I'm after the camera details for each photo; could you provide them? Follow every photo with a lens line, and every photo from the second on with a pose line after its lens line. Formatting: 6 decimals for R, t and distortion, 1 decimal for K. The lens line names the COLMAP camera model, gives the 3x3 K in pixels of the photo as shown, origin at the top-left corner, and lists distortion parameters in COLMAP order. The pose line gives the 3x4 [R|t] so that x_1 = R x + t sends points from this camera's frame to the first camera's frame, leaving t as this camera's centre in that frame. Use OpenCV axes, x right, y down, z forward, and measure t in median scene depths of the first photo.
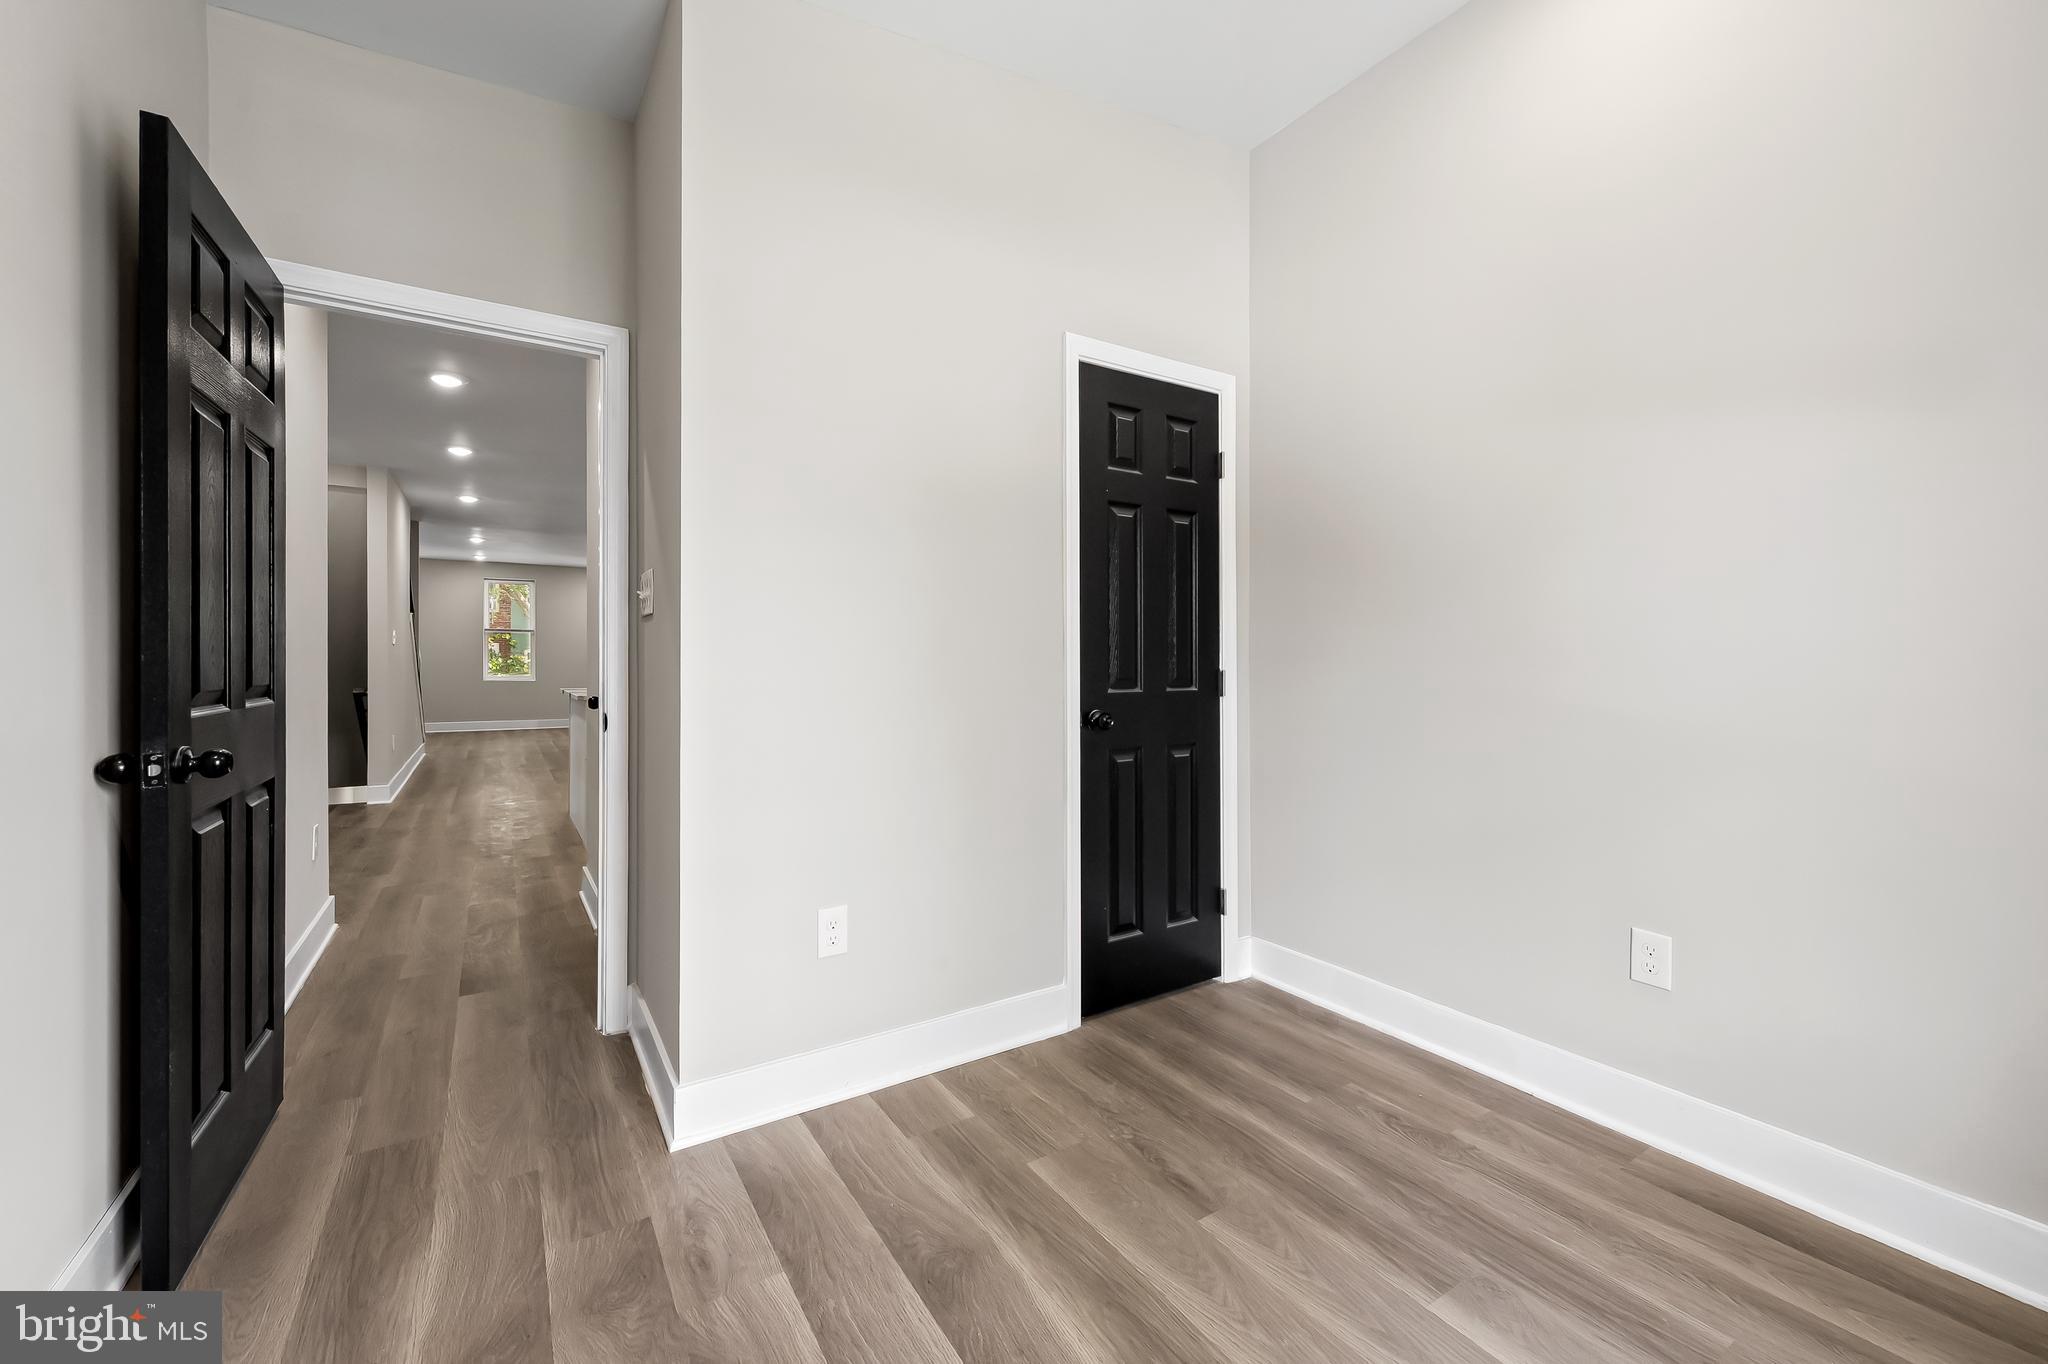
lens RADIAL K [[815.6, 0, 1033.1], [0, 815.6, 669.0], [0, 0, 1]] dist [0.002193, 0.000041]
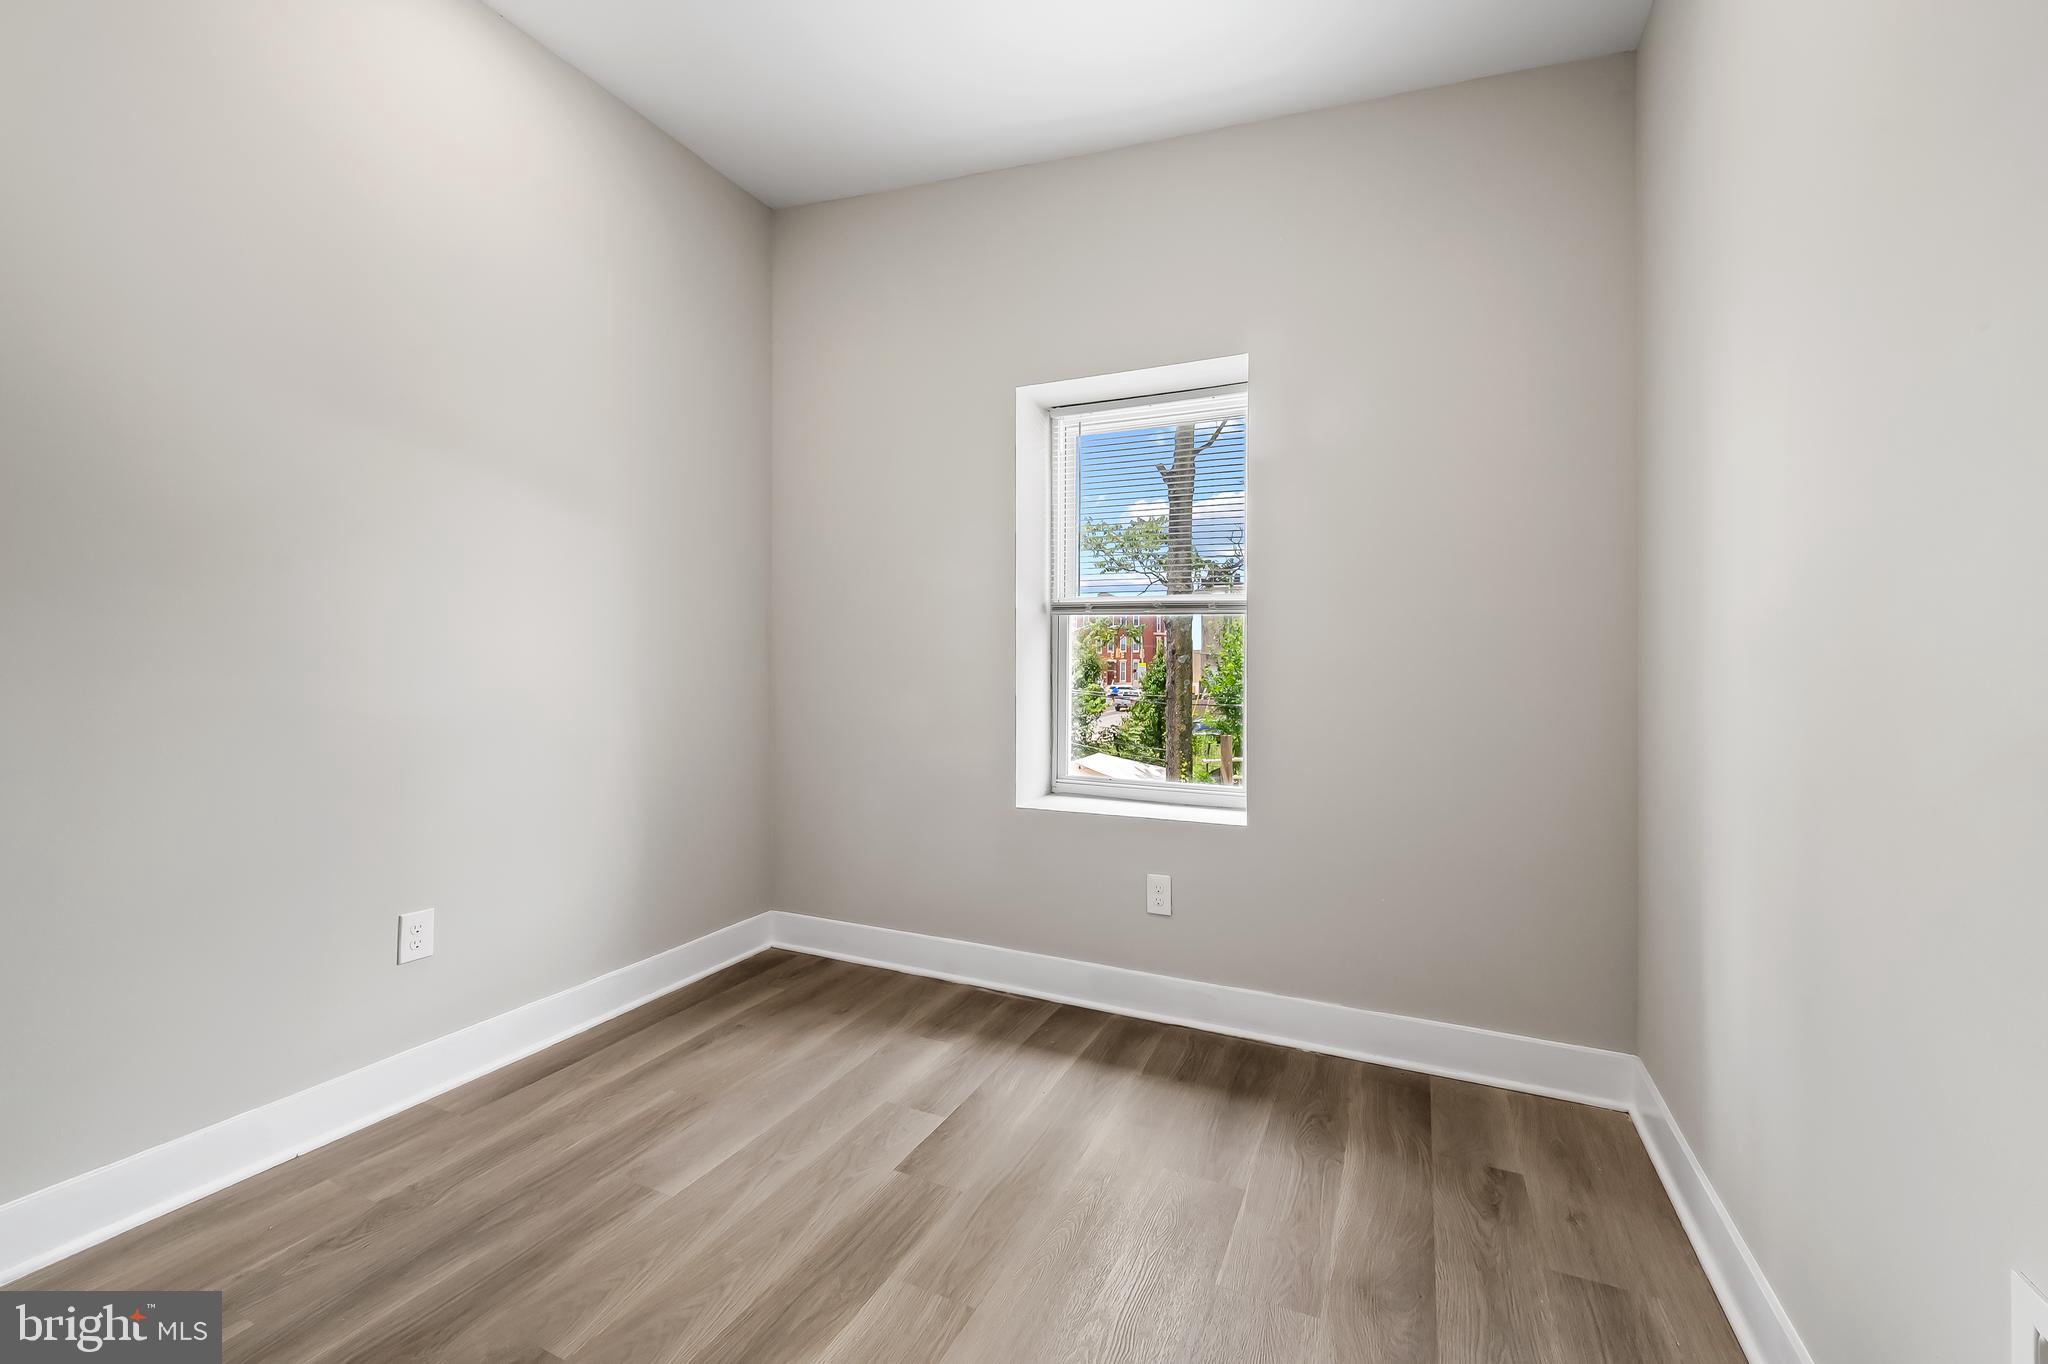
lens RADIAL K [[815.6, 0, 1033.1], [0, 815.6, 669.0], [0, 0, 1]] dist [0.002193, 0.000041]
pose [[-0.535149, -0.002862, 0.844753, -0.737902], [-0.000806, 0.999996, 0.002877, -0.012109], [-0.844757, 0.000859, -0.535149, 1.051207]]
